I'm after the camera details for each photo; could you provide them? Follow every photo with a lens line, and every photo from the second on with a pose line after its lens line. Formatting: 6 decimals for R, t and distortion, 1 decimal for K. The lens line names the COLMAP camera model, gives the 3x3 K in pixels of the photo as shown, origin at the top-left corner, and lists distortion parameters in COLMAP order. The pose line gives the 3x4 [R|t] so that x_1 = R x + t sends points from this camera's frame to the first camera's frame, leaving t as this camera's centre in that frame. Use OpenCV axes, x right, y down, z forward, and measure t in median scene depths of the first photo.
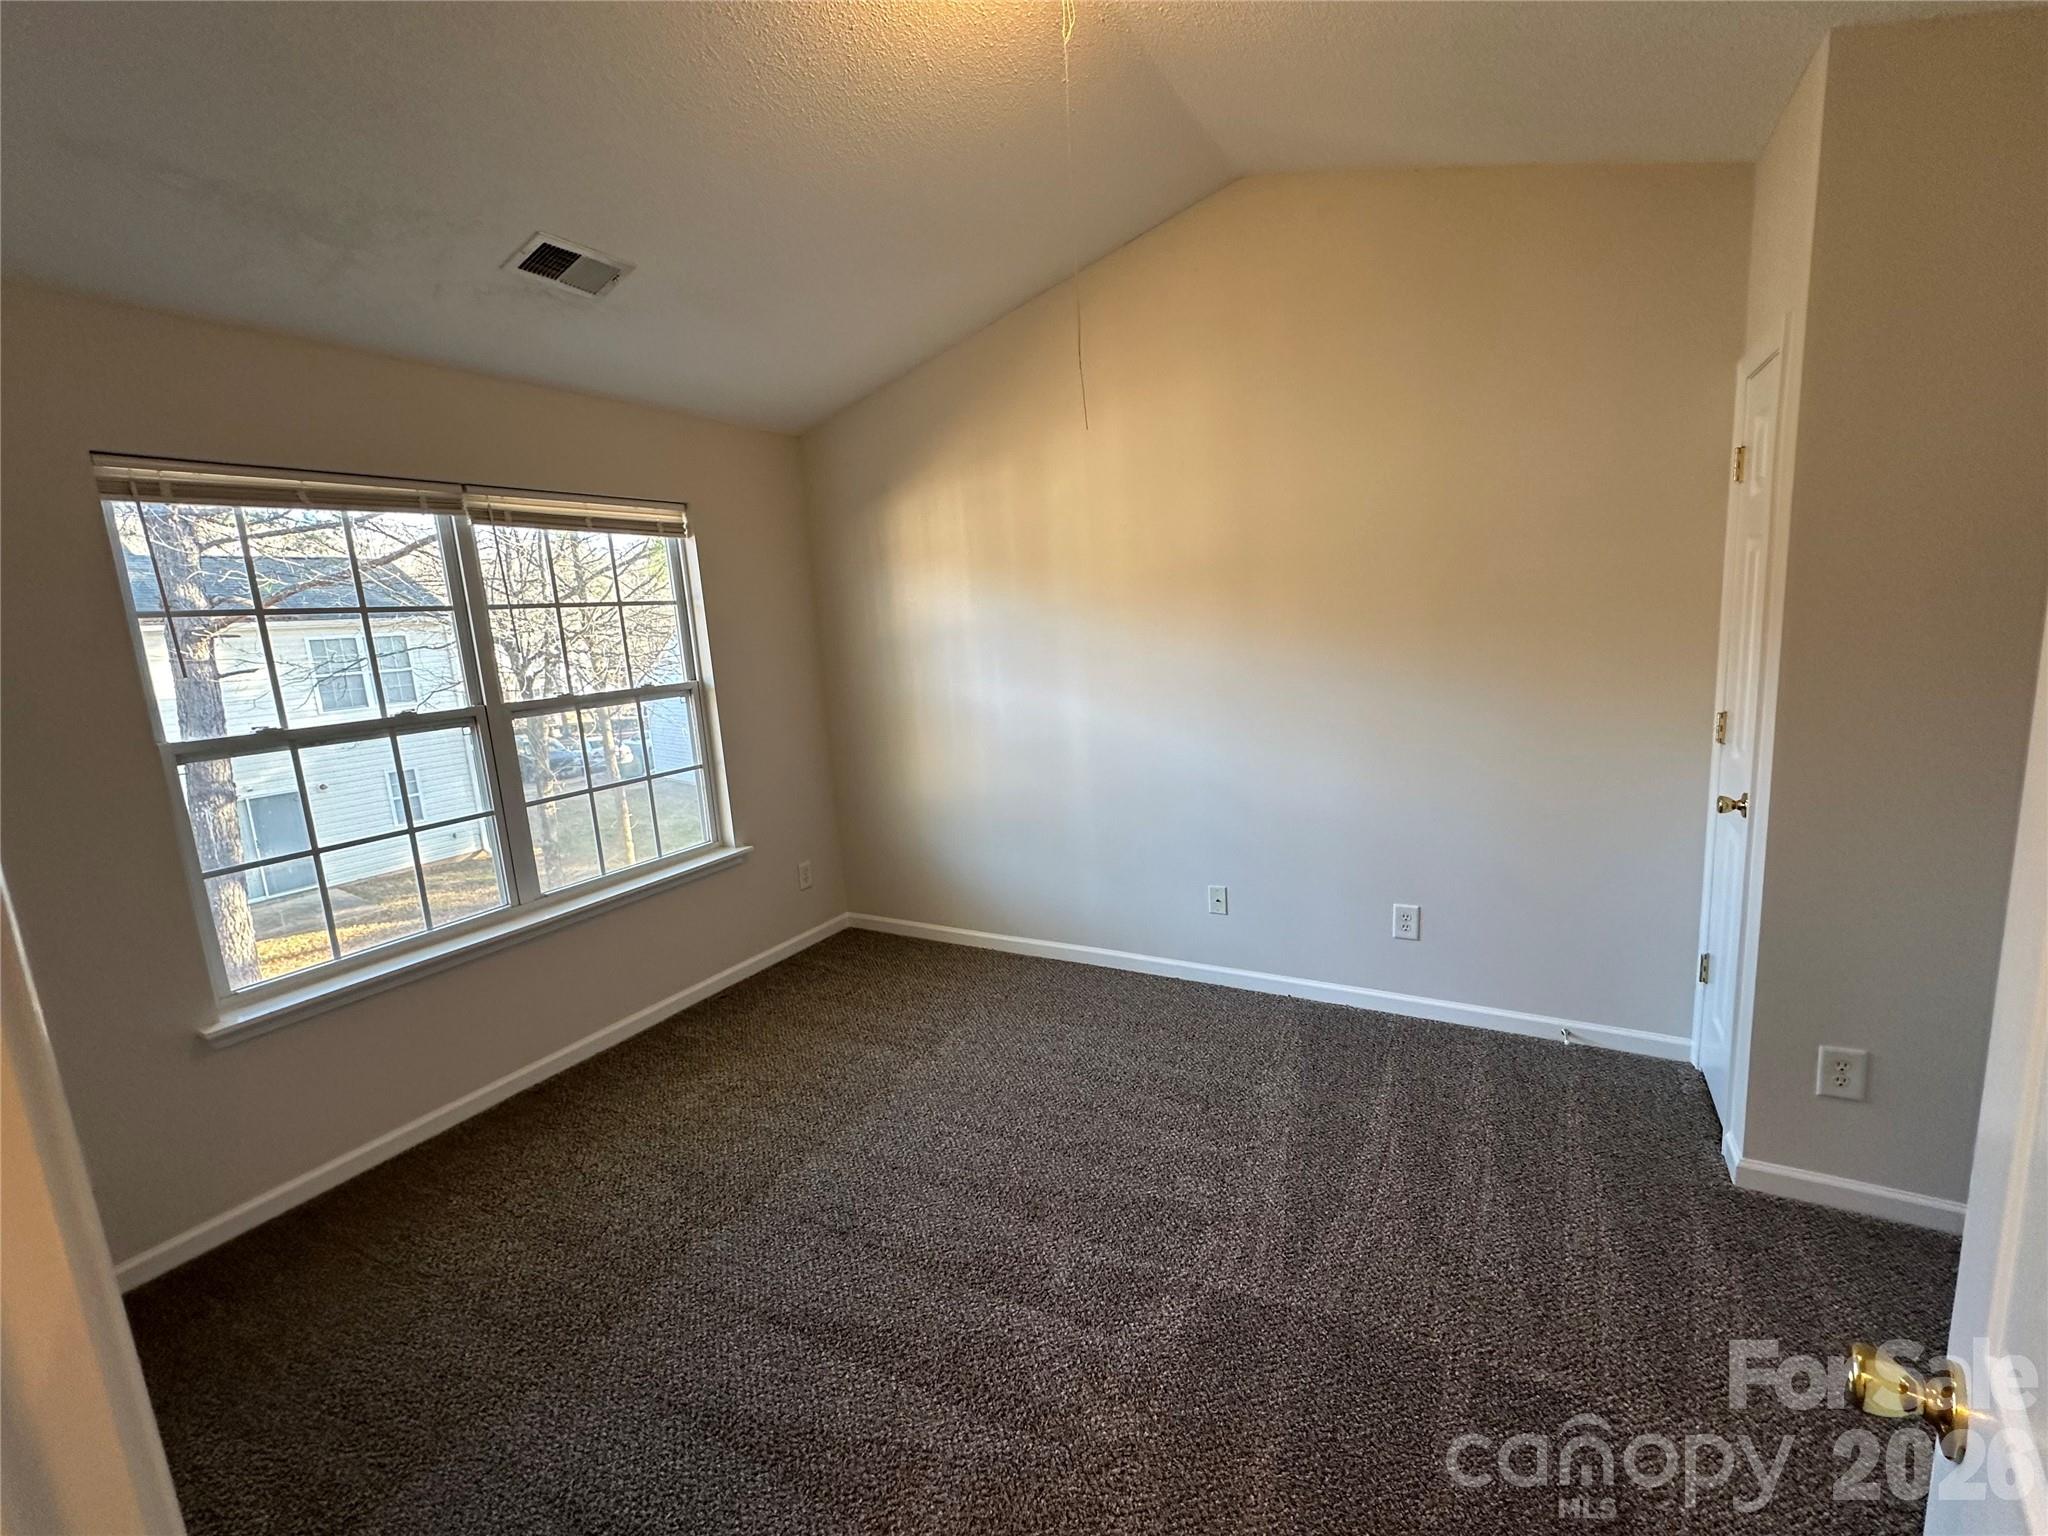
lens RADIAL K [[866.0, 0, 1018.6], [0, 866.0, 770.2], [0, 0, 1]] dist [-0.000043, -0.000038]
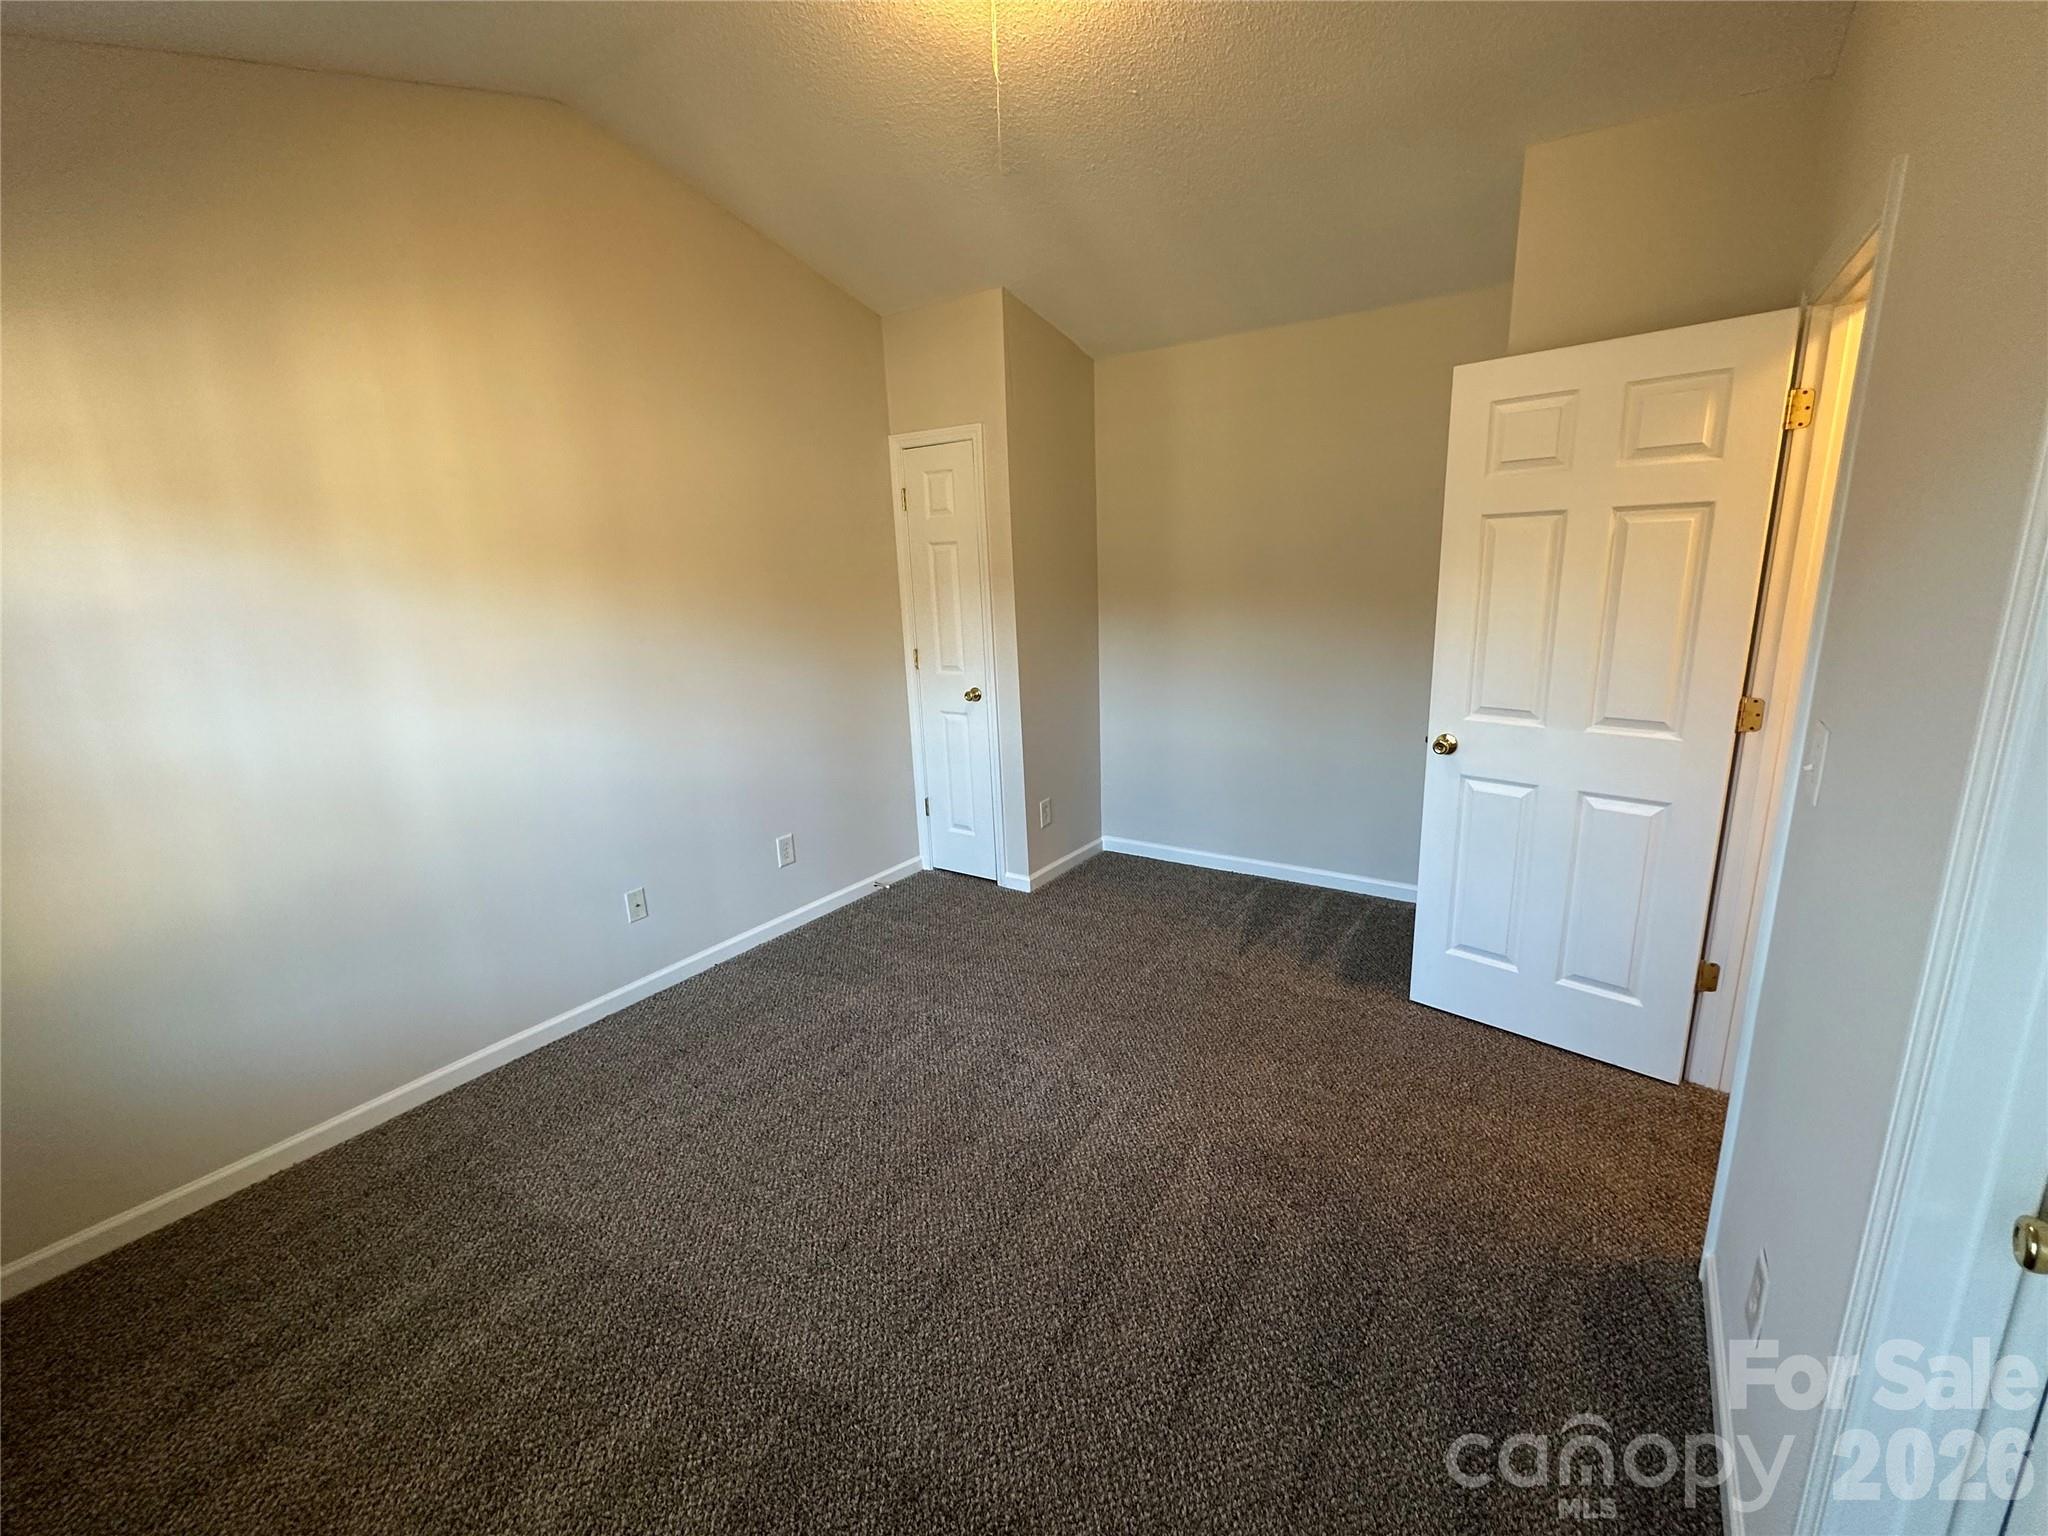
lens RADIAL K [[866.0, 0, 1018.6], [0, 866.0, 770.2], [0, 0, 1]] dist [-0.000043, -0.000038]
pose [[0.089663, -0.182482, 0.979112, -0.658357], [0.212862, 0.963869, 0.160148, -0.052459], [-0.972960, 0.194056, 0.125267, 0.509485]]
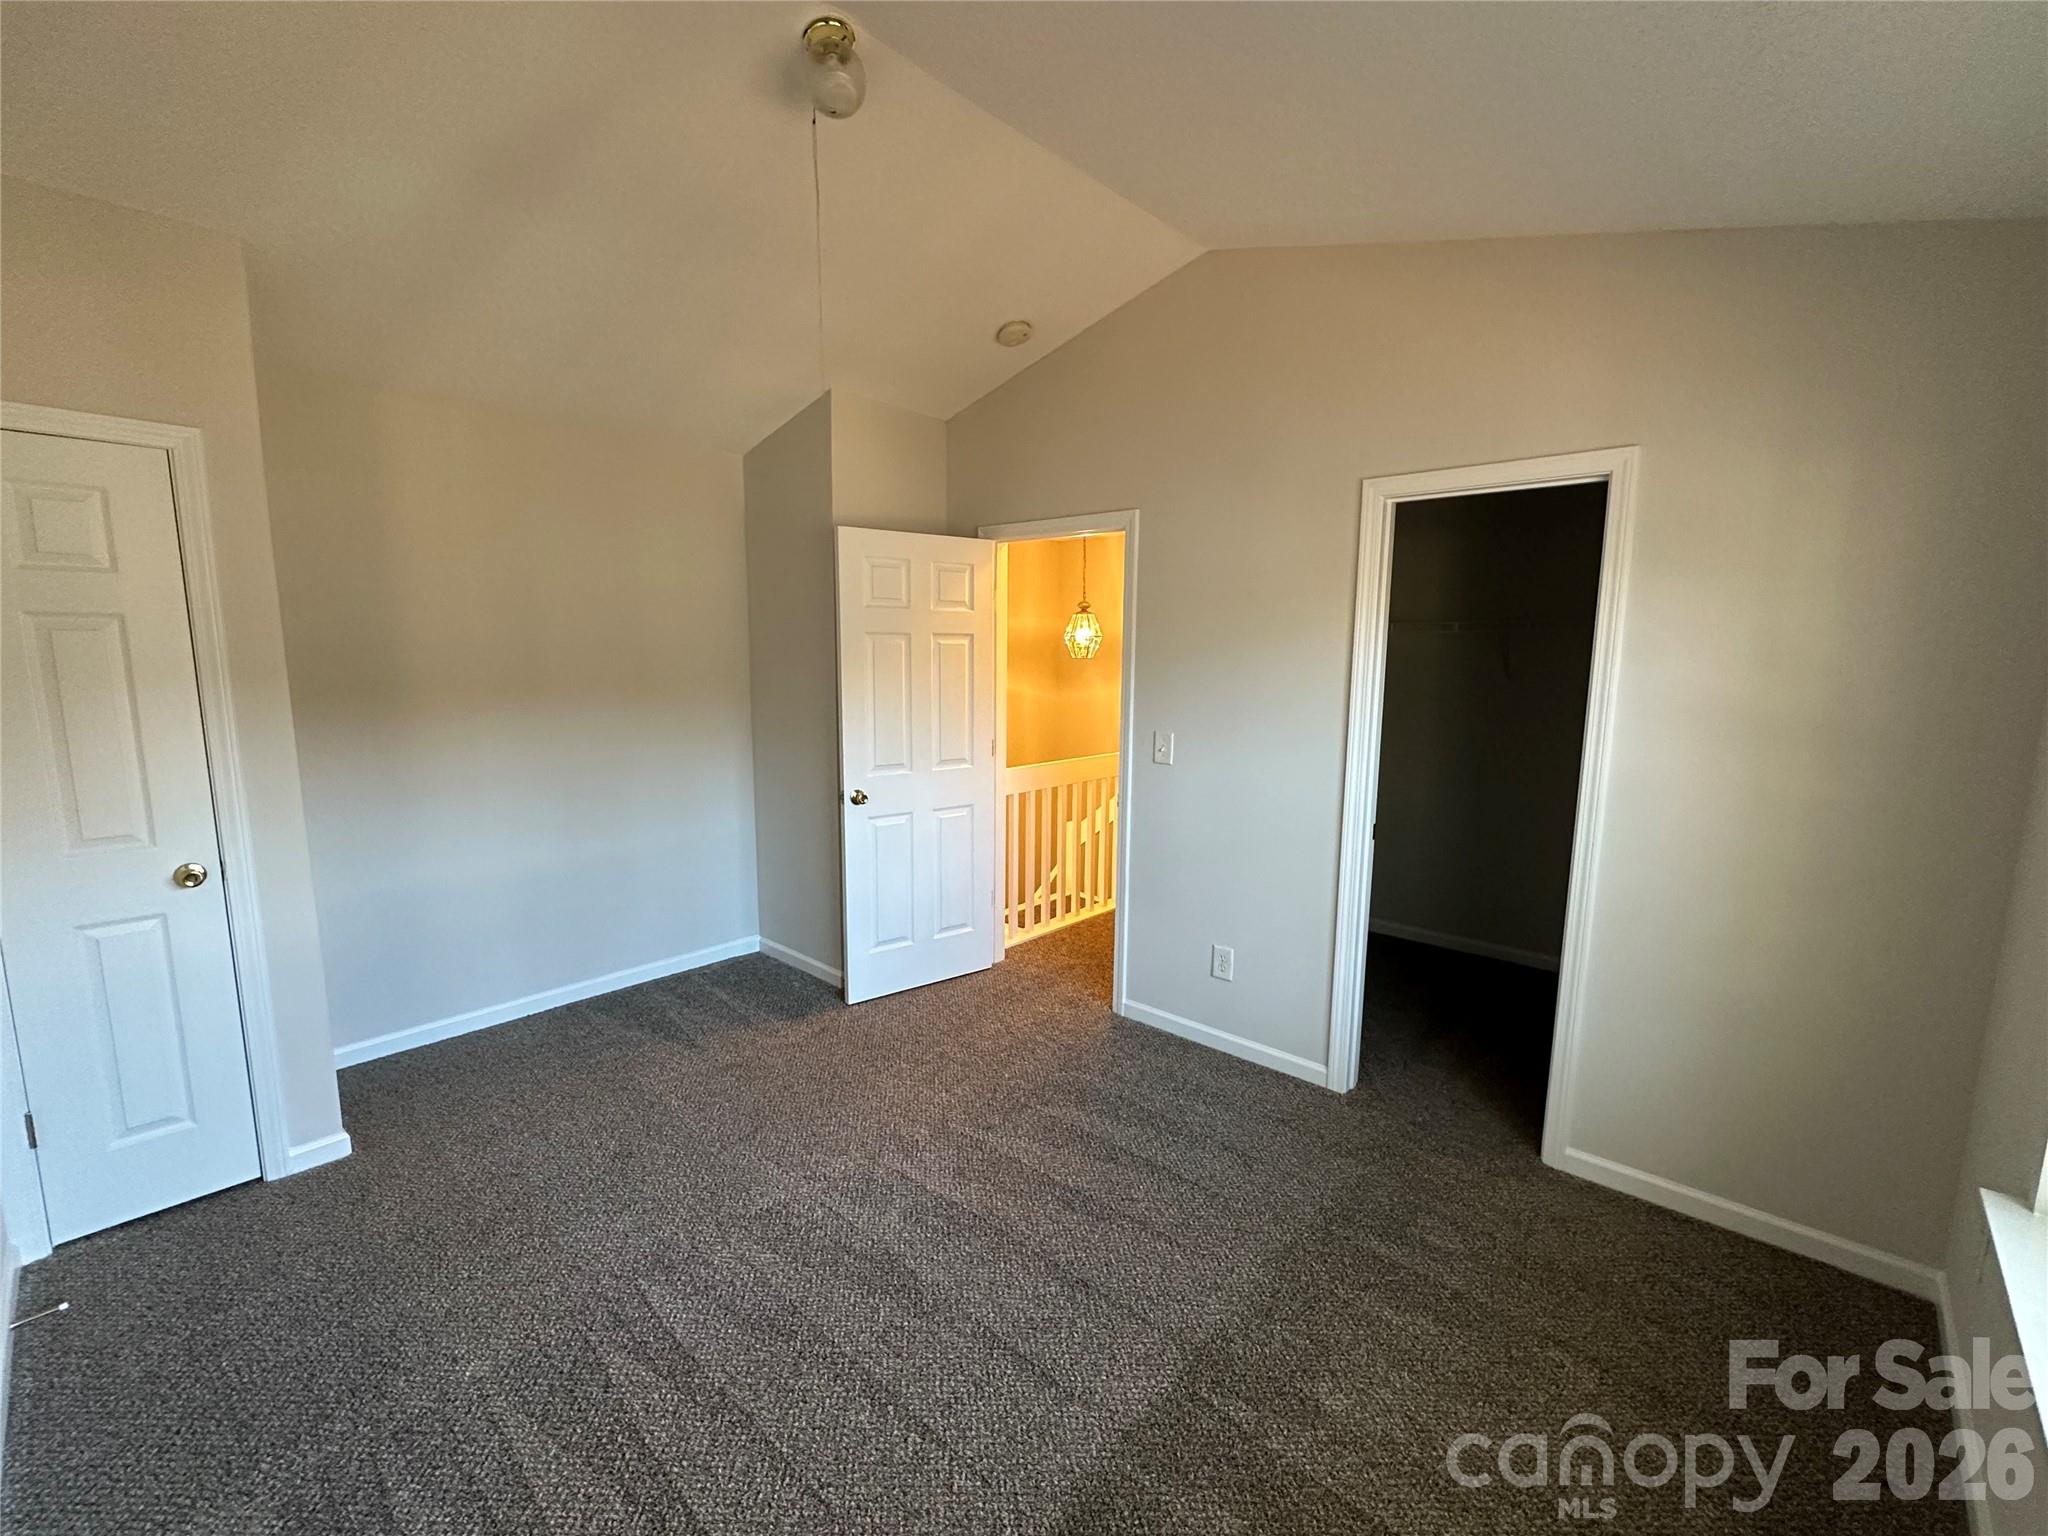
lens RADIAL K [[866.0, 0, 1018.6], [0, 866.0, 770.2], [0, 0, 1]] dist [-0.000043, -0.000038]
pose [[-0.970024, 0.023212, 0.241899, -0.270032], [0.096941, 0.949756, 0.297602, -0.204301], [-0.222837, 0.312131, -0.923536, 1.196400]]
